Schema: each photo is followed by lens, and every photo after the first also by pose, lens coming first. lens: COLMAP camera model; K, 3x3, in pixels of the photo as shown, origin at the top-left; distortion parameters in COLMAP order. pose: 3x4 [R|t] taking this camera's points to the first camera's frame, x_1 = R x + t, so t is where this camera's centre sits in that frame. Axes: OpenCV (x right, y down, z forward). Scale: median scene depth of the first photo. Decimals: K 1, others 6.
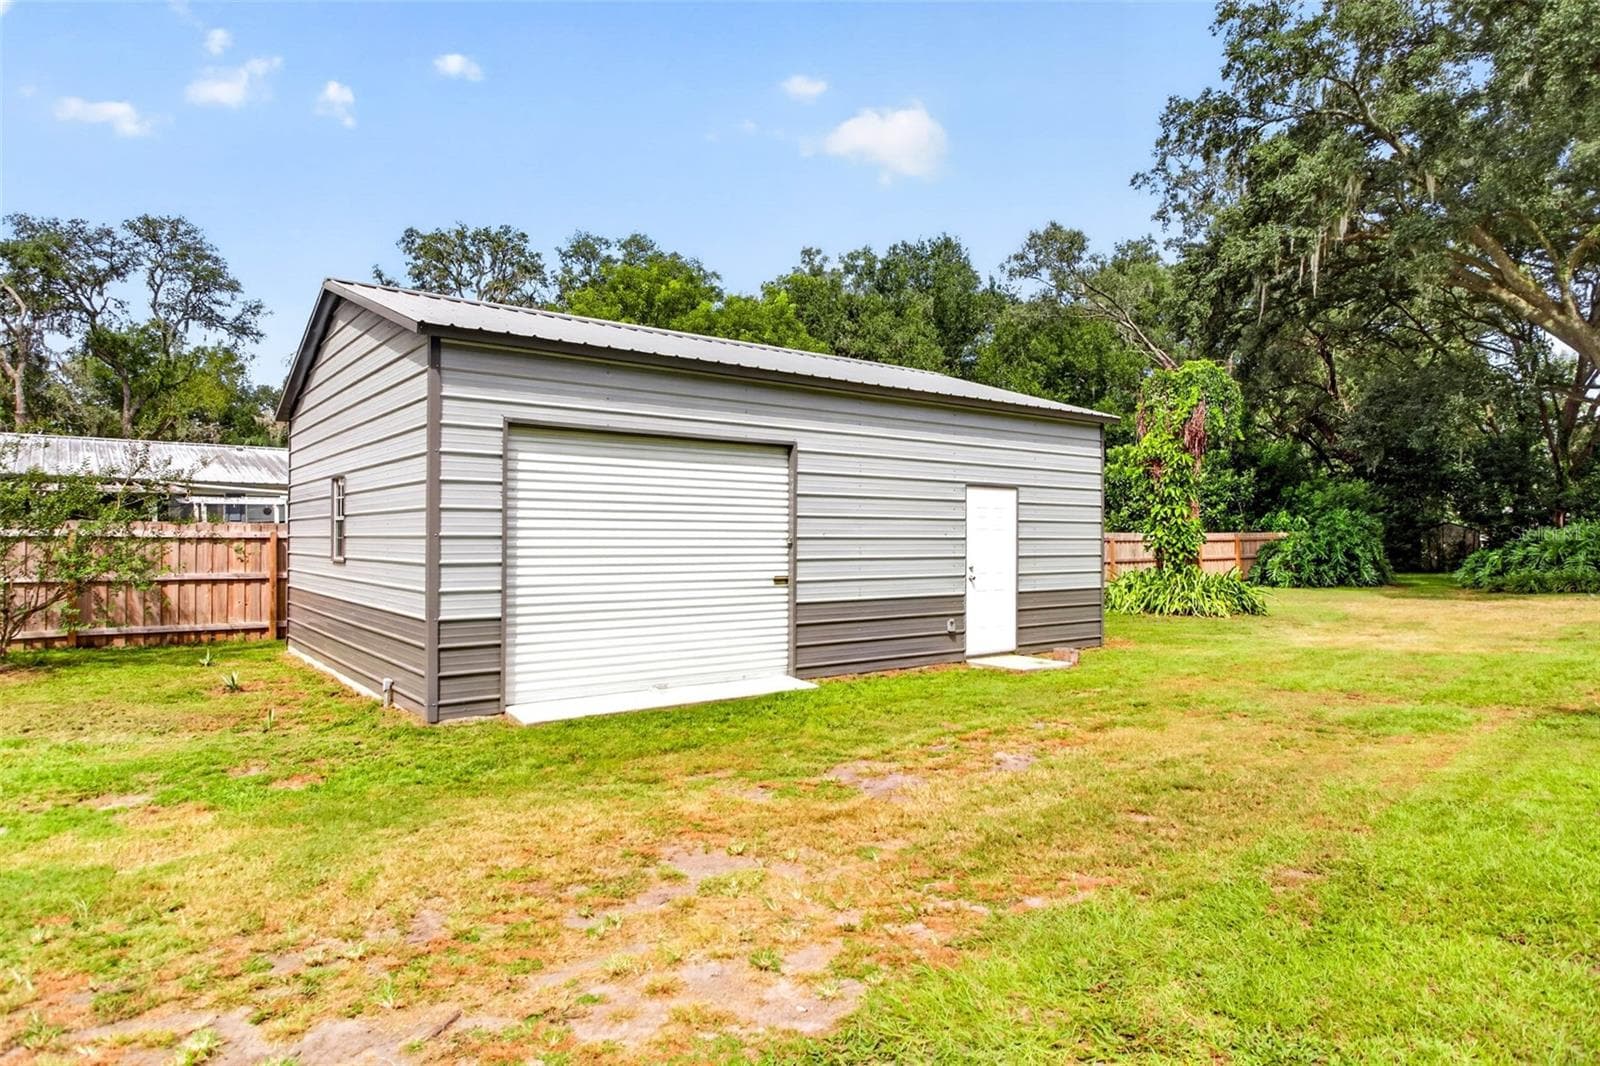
lens RADIAL K [[946.7, 0, 800.0], [0, 946.7, 533.0], [0, 0, 1]] dist [-0.020333, 0.000837]
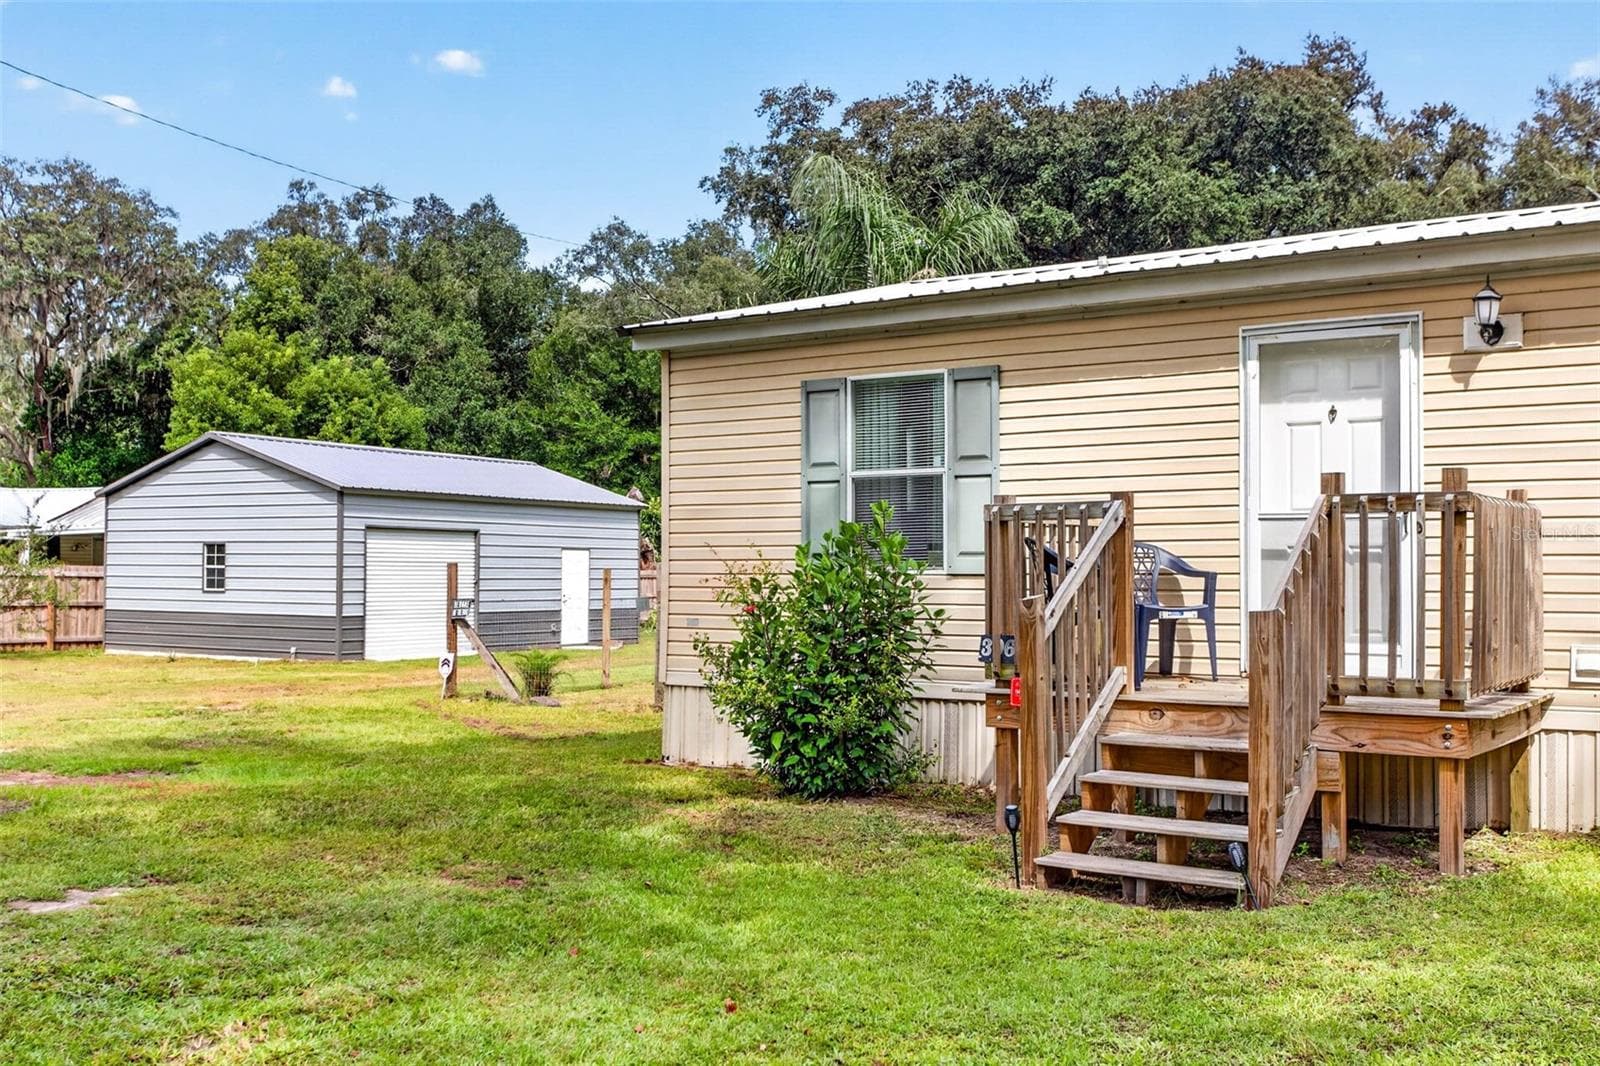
lens RADIAL K [[1274.0, 0, 800.0], [0, 1274.0, 533.0], [0, 0, 1]] dist [-0.039094, -0.000435]
pose [[0.917887, 0.016269, 0.396508, -0.300796], [-0.007242, 0.999680, -0.024254, -0.020902], [-0.396776, 0.019391, 0.917711, -1.139327]]
